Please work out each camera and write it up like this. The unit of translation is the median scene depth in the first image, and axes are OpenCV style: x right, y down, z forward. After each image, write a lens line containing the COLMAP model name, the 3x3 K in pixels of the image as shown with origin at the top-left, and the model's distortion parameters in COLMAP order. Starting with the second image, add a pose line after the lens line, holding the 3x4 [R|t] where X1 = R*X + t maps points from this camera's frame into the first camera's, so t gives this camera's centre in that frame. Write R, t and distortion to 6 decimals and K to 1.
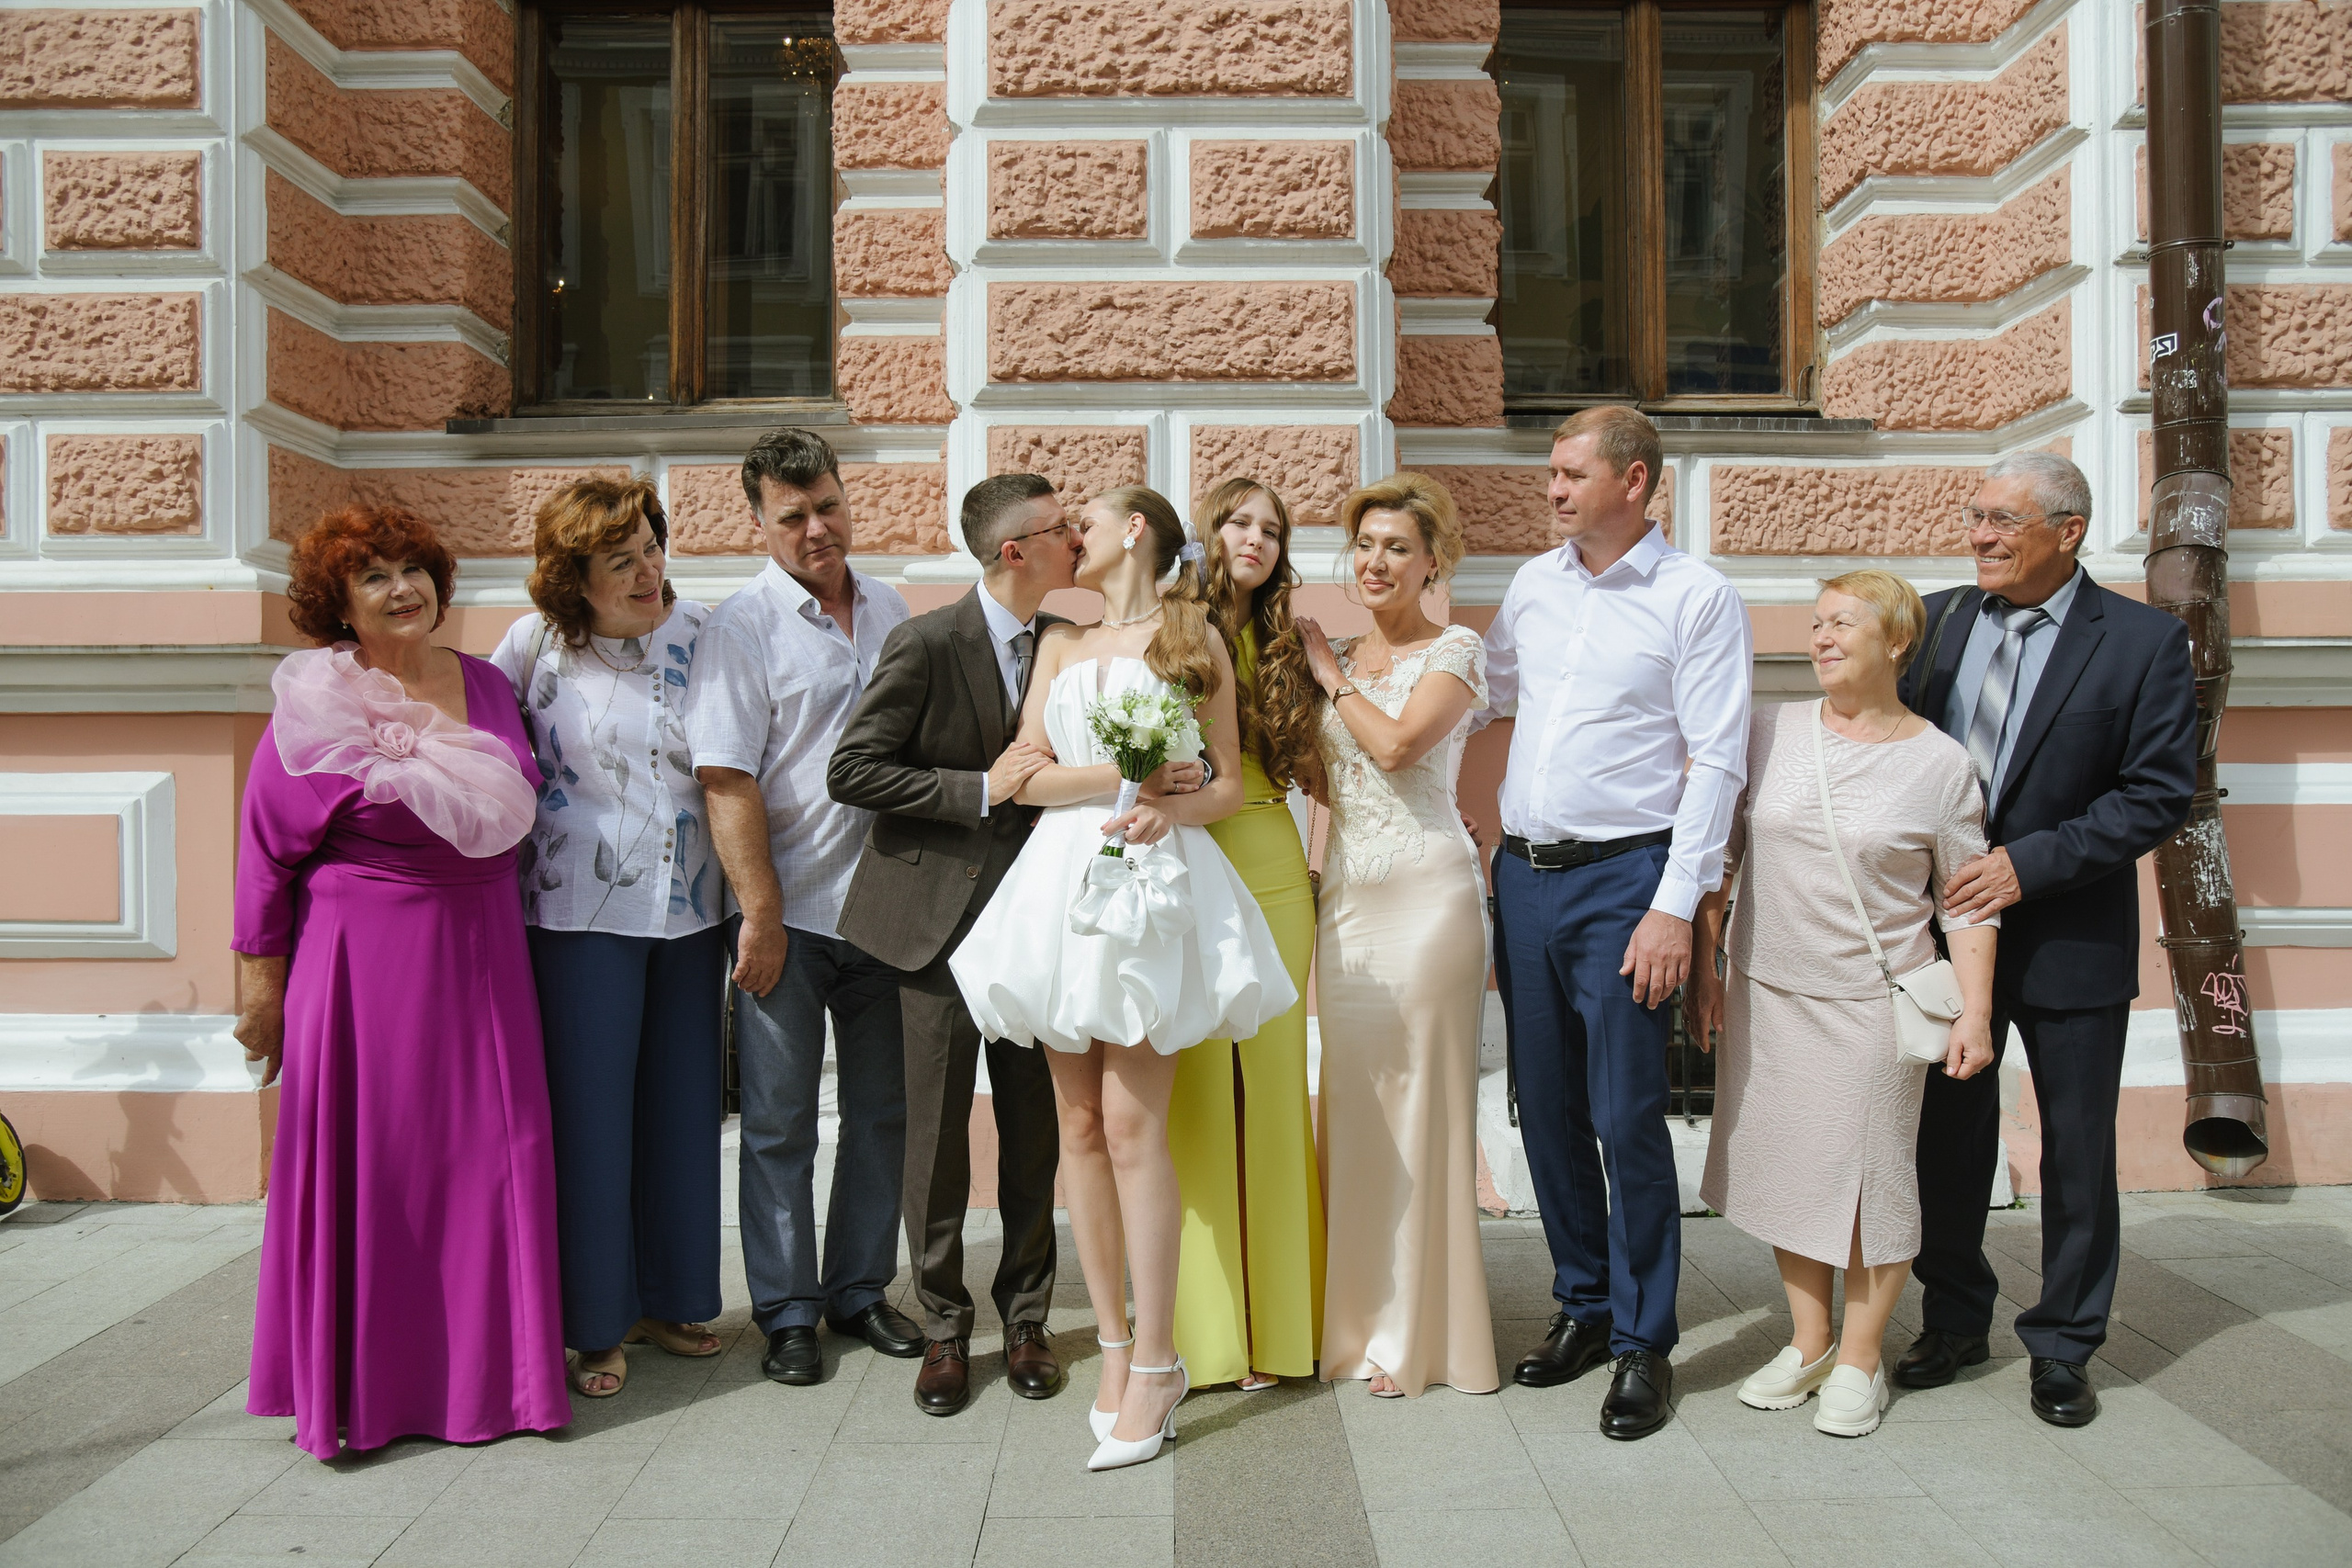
lens RADIAL K [[1595.0, 0, 1162.8], [0, 1595.0, 799.5], [0, 0, 1]] dist [-0.084185, 0.064582]
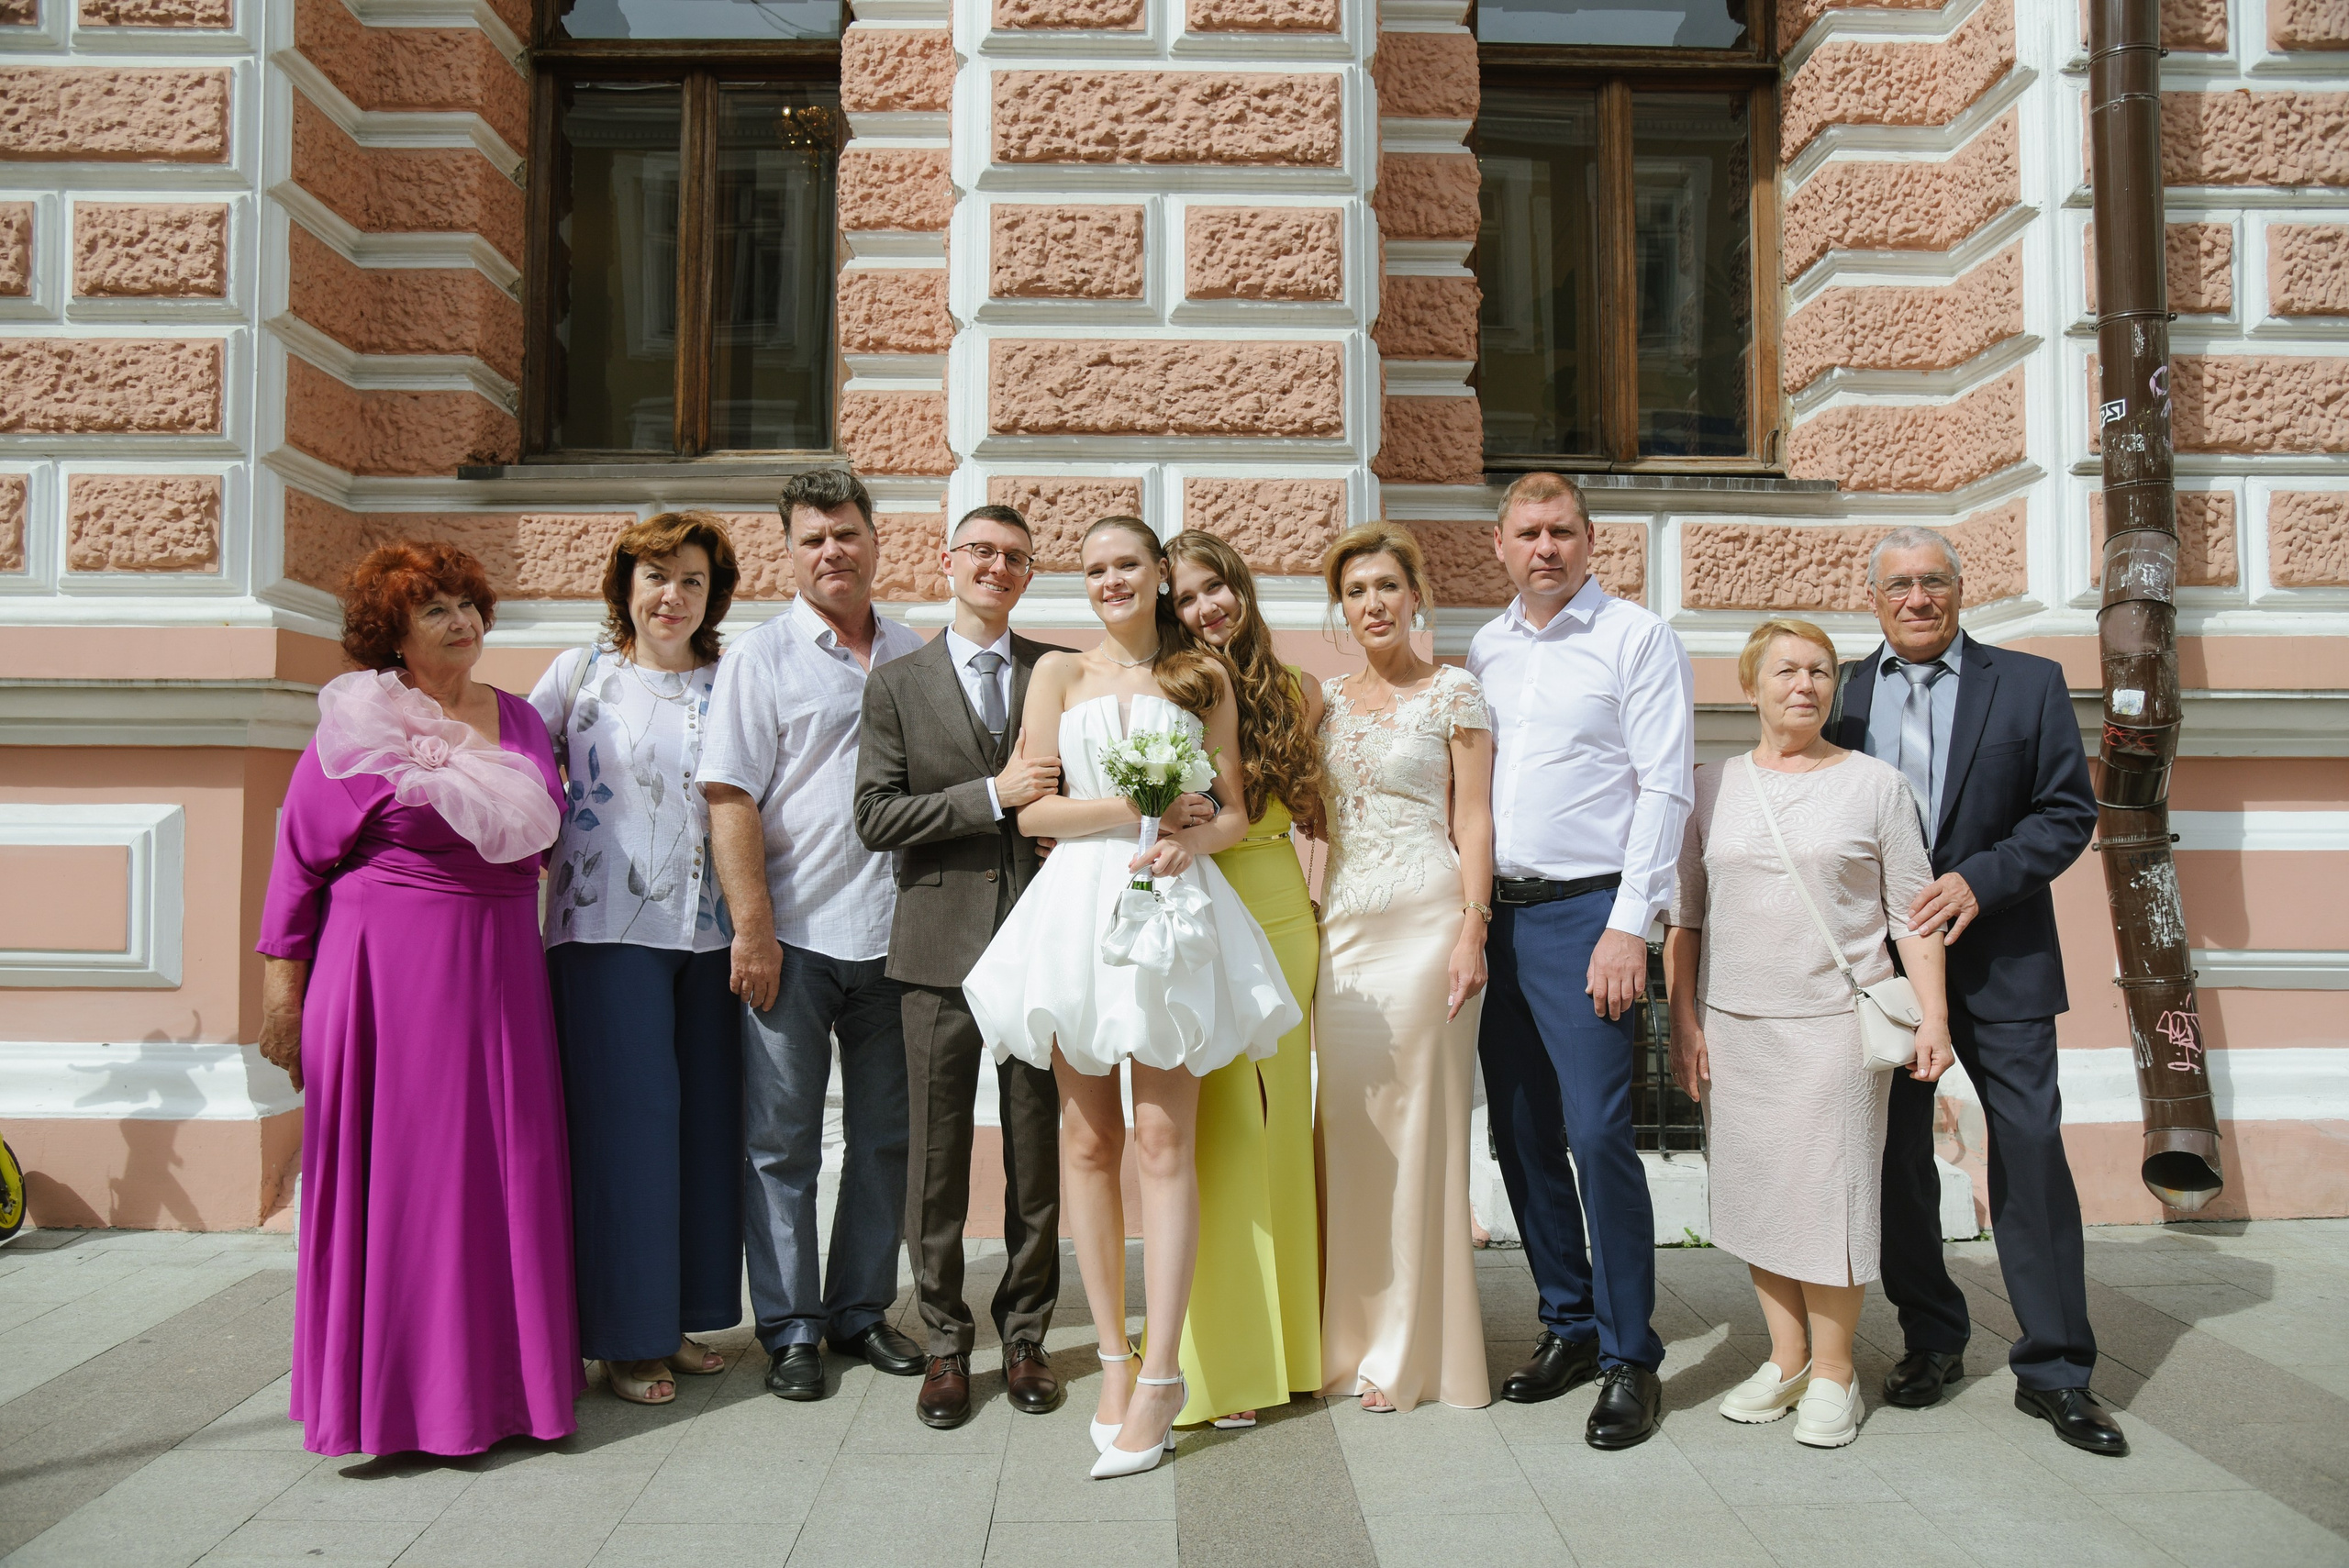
lens RADIAL K [[1581.7, 0, 1153.4], [0, 1581.7, 813.0], [0, 0, 1]] dist [-0.085789, 0.067590]
pose [[0.999849, 0.007343, 0.015735, -0.015762], [-0.006800, 0.999388, -0.034302, 0.017076], [-0.015977, 0.034190, 0.999288, -0.018441]]
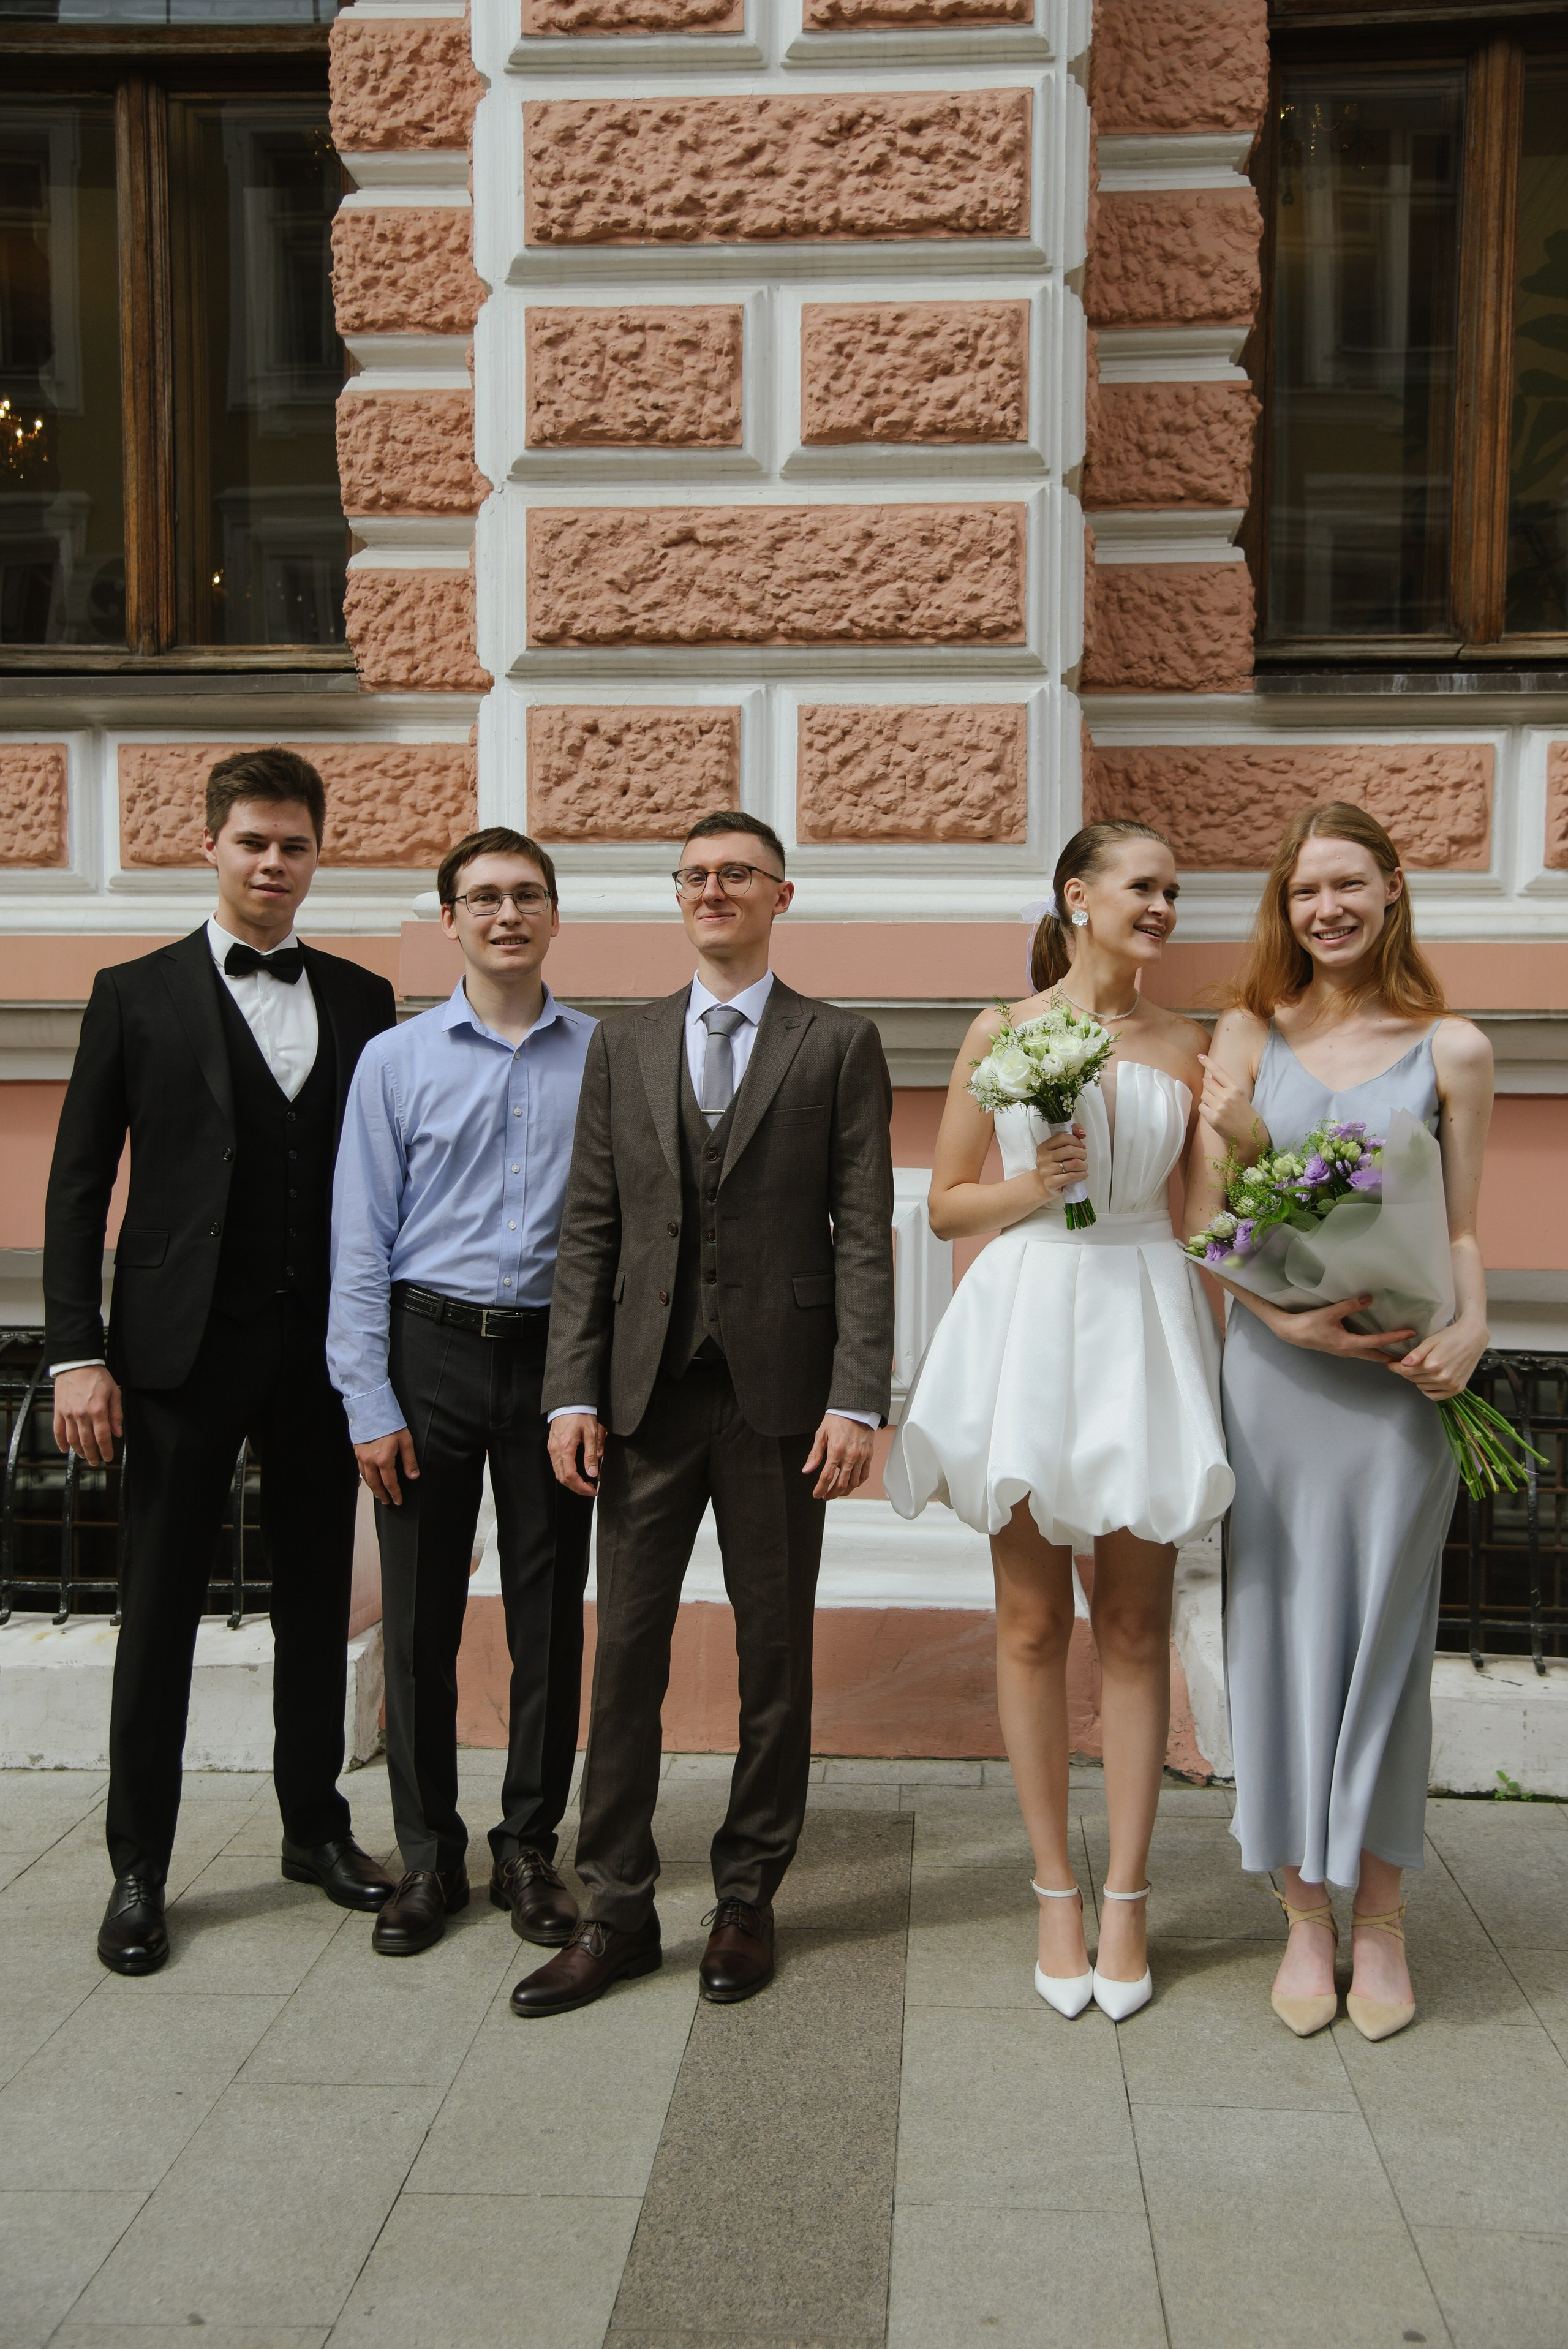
lens RADIAL K [[2256.1, 0, 806.3], [0, 2256.1, 1179.5], [0, 0, 1]] dist [0.028646, 0.133025]
pose [[0.997471, 0.013662, -0.069744, 0.090064], [-0.011626, 0.999497, 0.029519, -0.042428], [0.070112, -0.028634, 0.997128, -0.052260]]
